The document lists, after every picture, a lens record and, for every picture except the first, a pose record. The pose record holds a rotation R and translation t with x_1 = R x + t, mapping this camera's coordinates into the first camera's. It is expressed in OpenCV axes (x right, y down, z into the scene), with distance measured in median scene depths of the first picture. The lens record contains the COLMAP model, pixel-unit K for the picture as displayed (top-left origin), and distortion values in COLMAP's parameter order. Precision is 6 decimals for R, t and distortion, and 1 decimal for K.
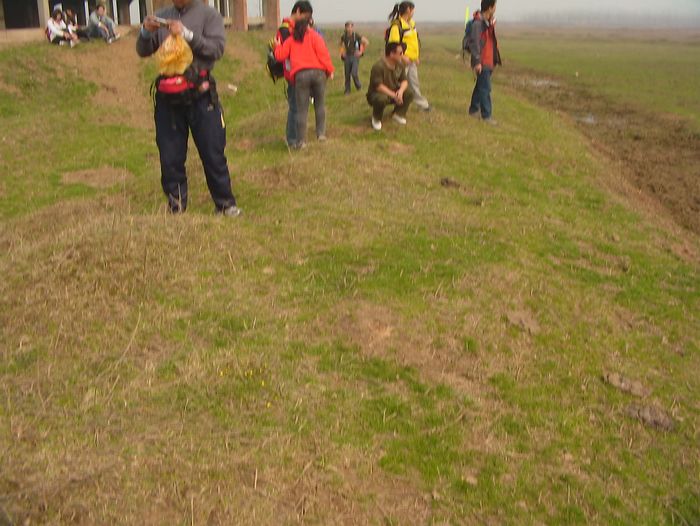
lens RADIAL K [[722.5, 0, 350.0], [0, 722.5, 263.0], [0, 0, 1]] dist [-0.223778, 0.162707]
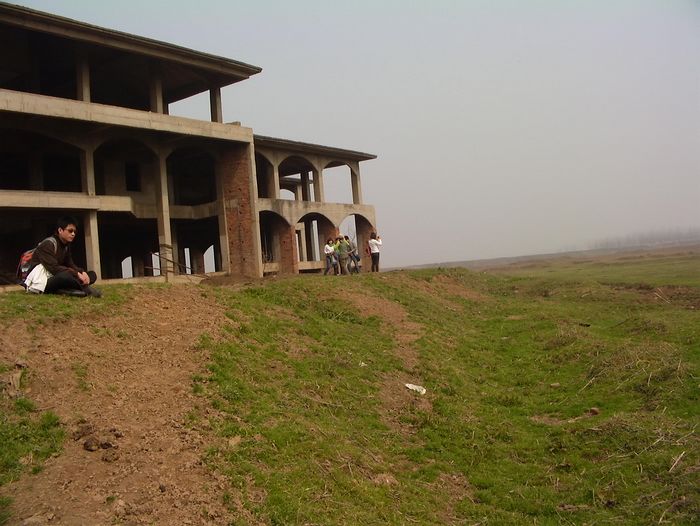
lens RADIAL K [[722.5, 0, 350.0], [0, 722.5, 263.0], [0, 0, 1]] dist [-0.223778, 0.162707]
pose [[0.993690, -0.064117, -0.092034, -0.176029], [0.030408, 0.943778, -0.329178, -0.195937], [0.107965, 0.324302, 0.939772, 0.617103]]
